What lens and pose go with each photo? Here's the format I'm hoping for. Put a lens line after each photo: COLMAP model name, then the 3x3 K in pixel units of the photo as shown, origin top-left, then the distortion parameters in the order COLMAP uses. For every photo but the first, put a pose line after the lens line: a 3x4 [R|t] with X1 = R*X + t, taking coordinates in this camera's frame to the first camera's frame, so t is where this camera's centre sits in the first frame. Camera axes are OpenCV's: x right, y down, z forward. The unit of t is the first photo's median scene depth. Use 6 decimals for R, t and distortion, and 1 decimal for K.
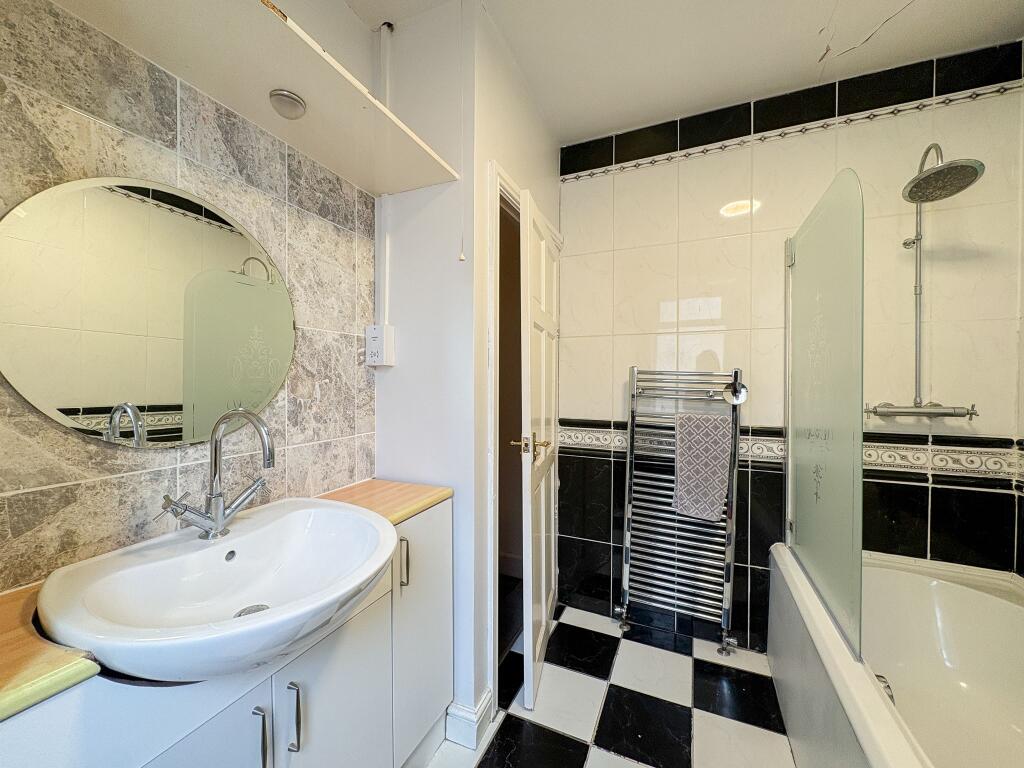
lens RADIAL K [[406.8, 0, 513.0], [0, 406.8, 384.7], [0, 0, 1]] dist [0.000042, -0.000047]
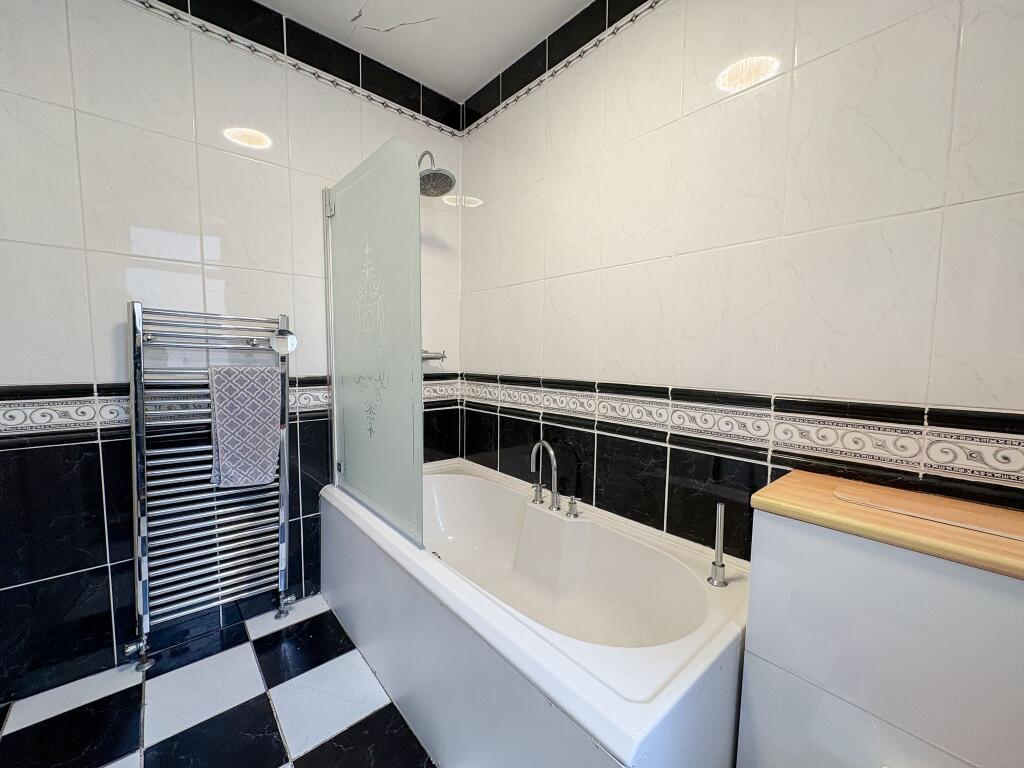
lens RADIAL K [[406.8, 0, 513.0], [0, 406.8, 384.7], [0, 0, 1]] dist [0.000042, -0.000047]
pose [[0.417866, -0.076919, 0.905247, -0.076418], [-0.005438, 0.996180, 0.087156, 0.034158], [-0.908492, -0.041342, 0.415851, 0.135087]]
